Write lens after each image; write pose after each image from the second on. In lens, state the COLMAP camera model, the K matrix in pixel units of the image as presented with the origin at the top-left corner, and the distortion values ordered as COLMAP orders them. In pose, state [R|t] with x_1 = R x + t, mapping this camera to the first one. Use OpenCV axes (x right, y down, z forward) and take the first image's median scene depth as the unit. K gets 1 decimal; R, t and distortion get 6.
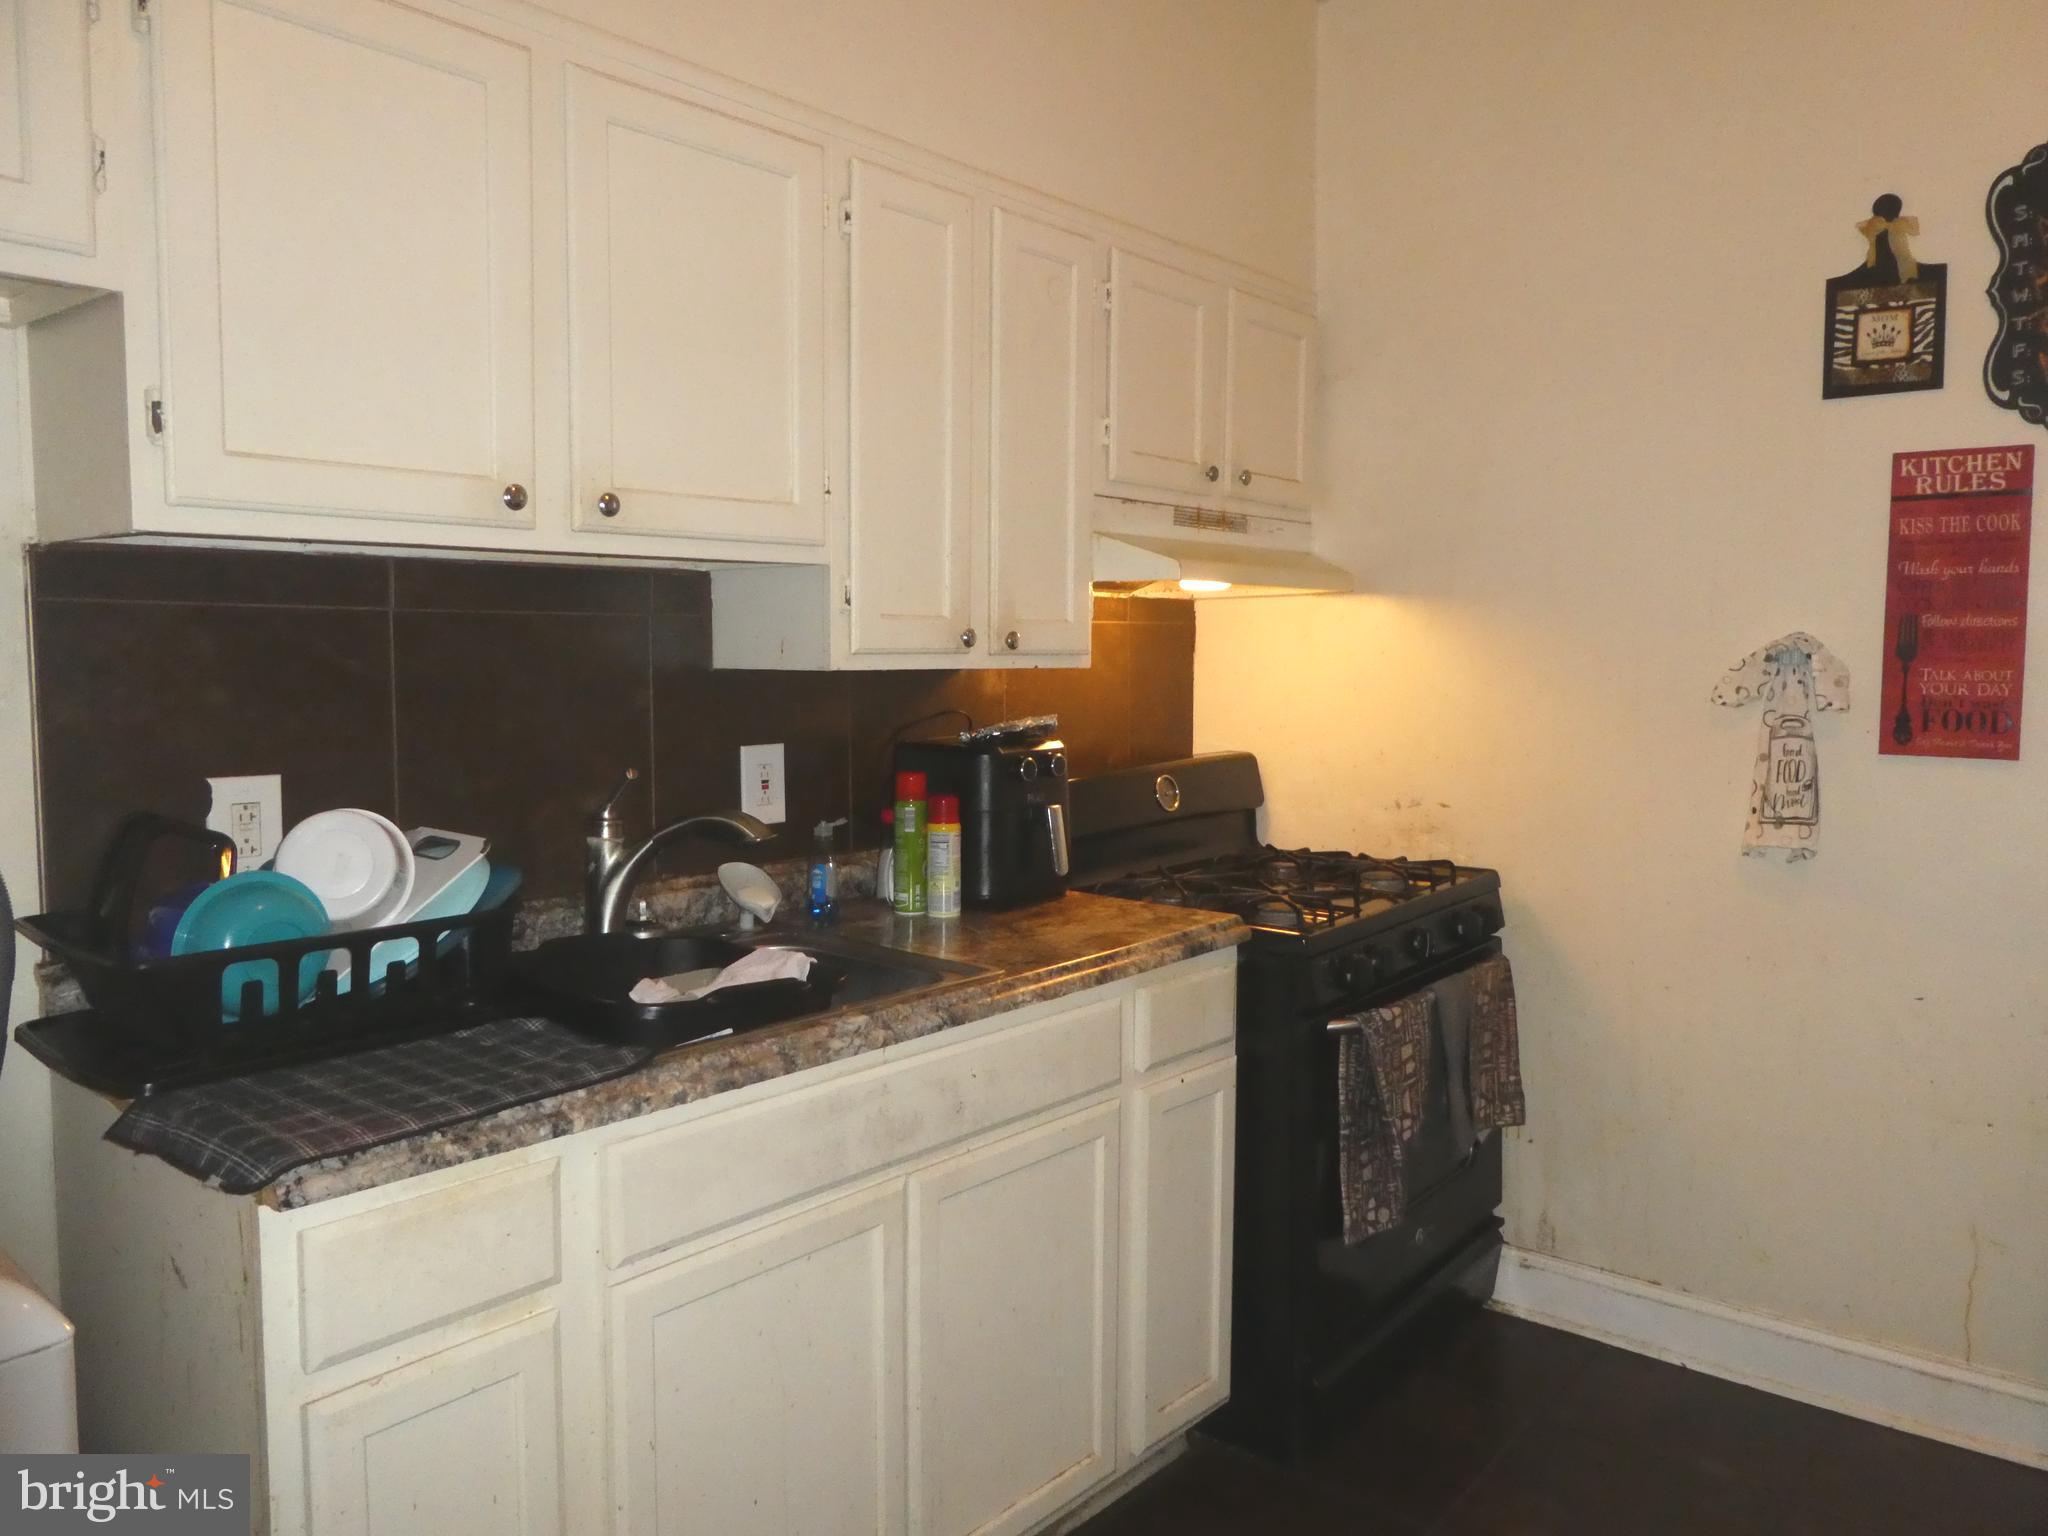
lens RADIAL K [[1464.3, 0, 1024.0], [0, 1464.3, 768.0], [0, 0, 1]] dist [-0.030378, 0.013738]
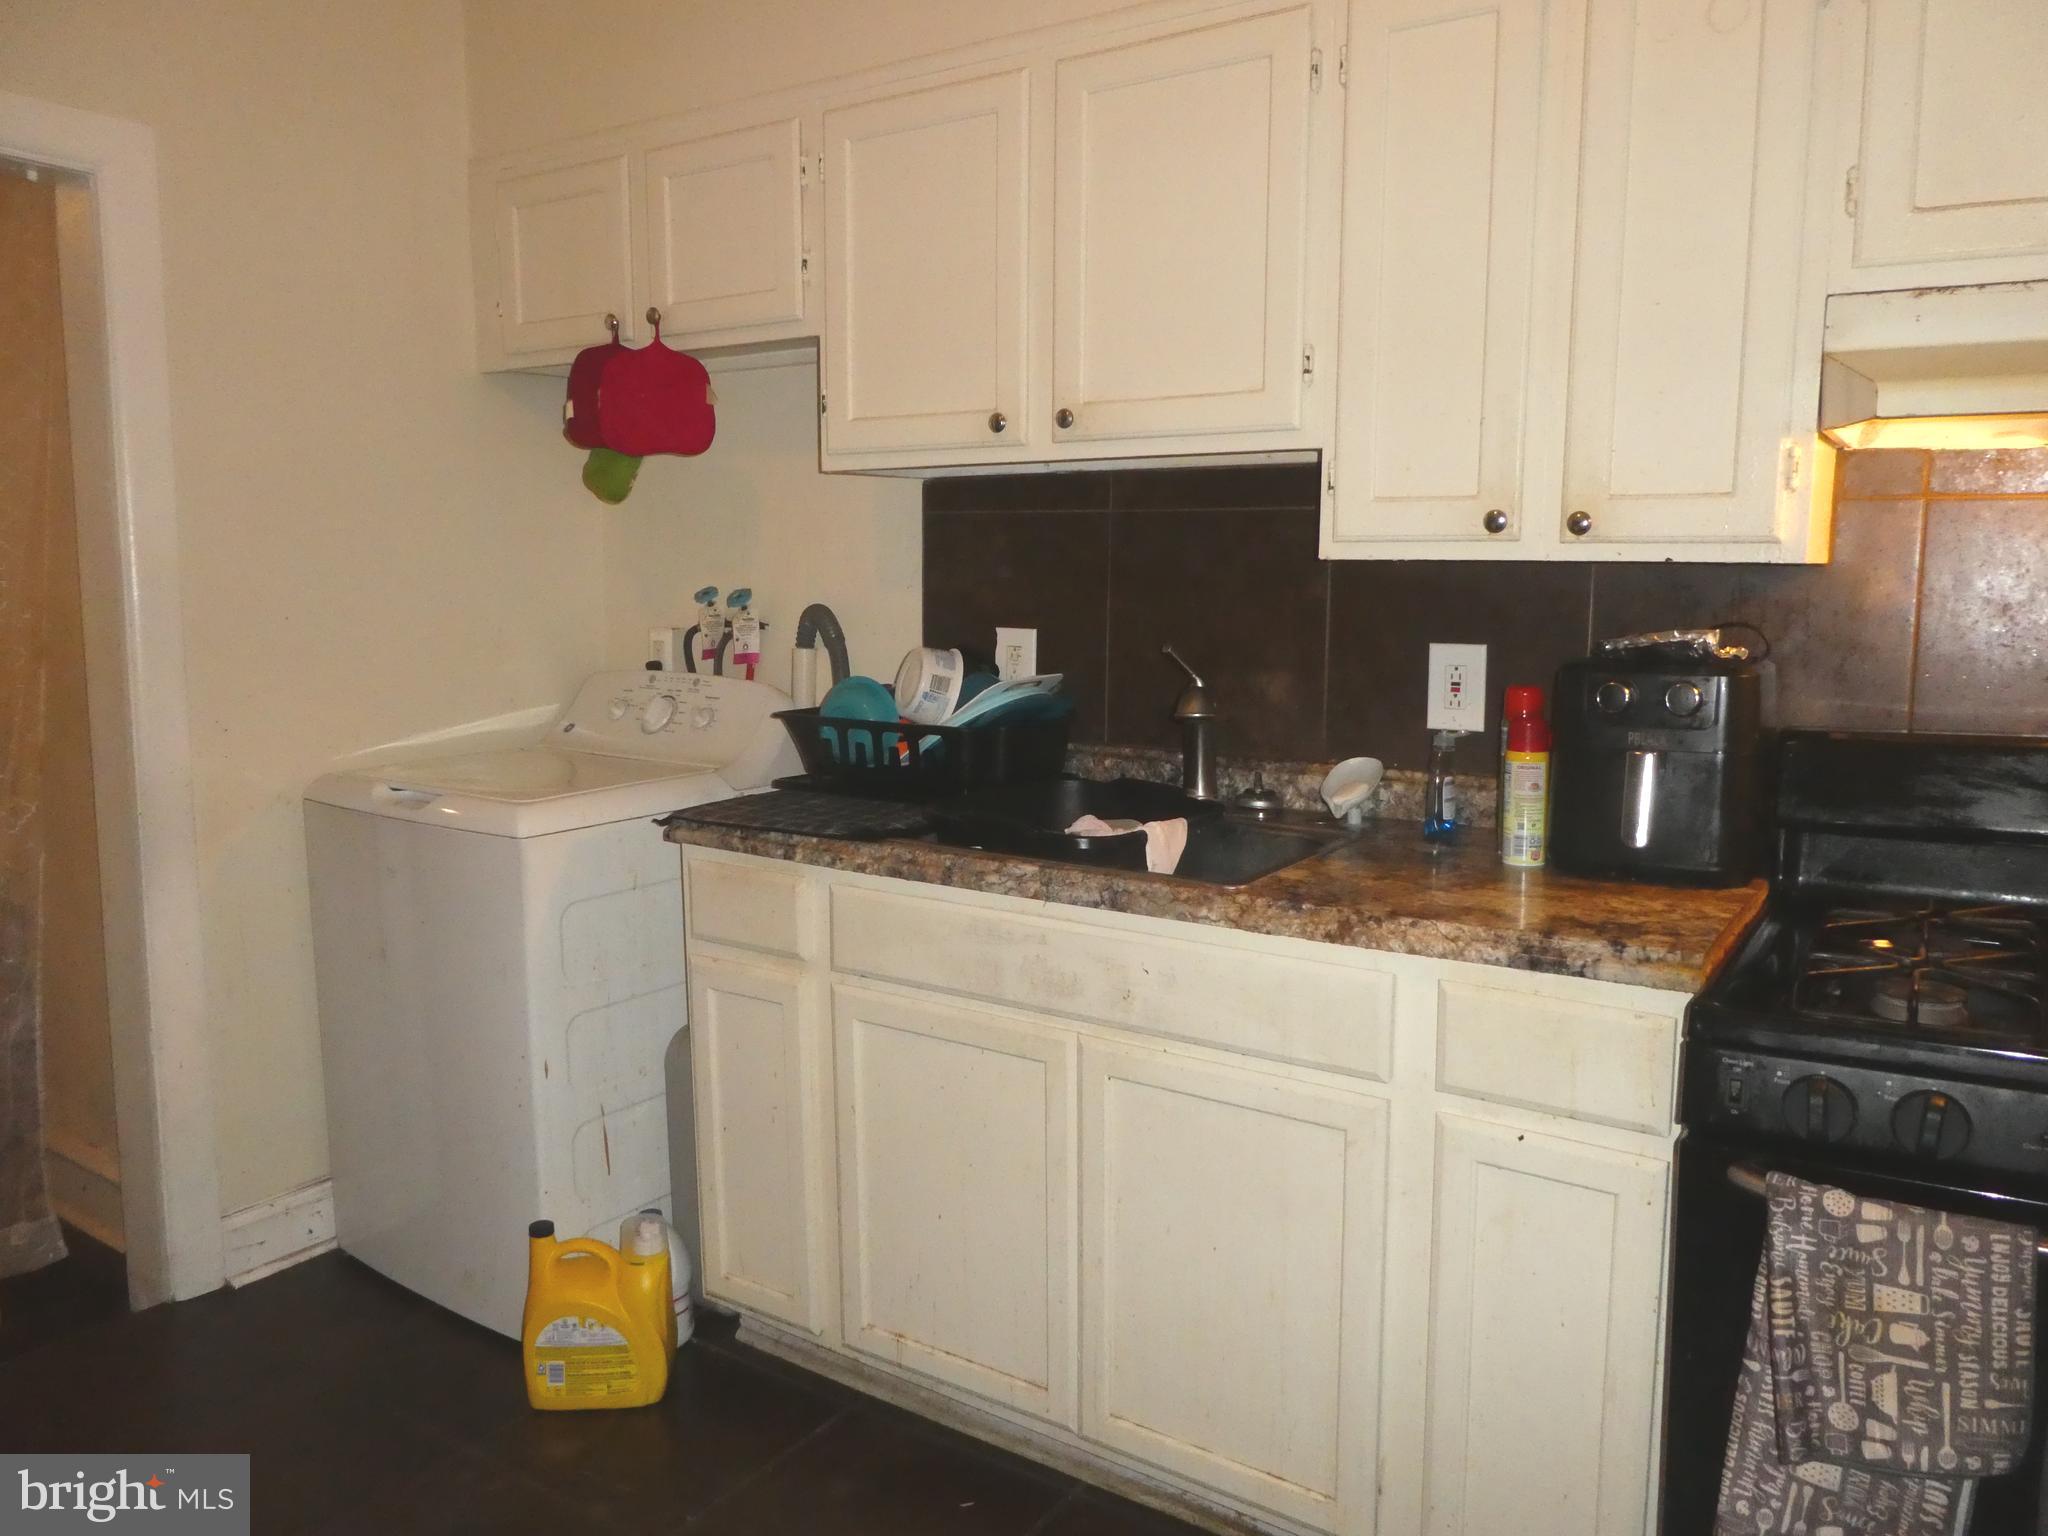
lens RADIAL K [[1464.3, 0, 1024.0], [0, 1464.3, 768.0], [0, 0, 1]] dist [-0.030378, 0.013738]
pose [[0.126601, 0.138747, -0.982202, 0.950621], [-0.084501, 0.988079, 0.128686, -0.046072], [0.988348, 0.066705, 0.136816, 0.819916]]
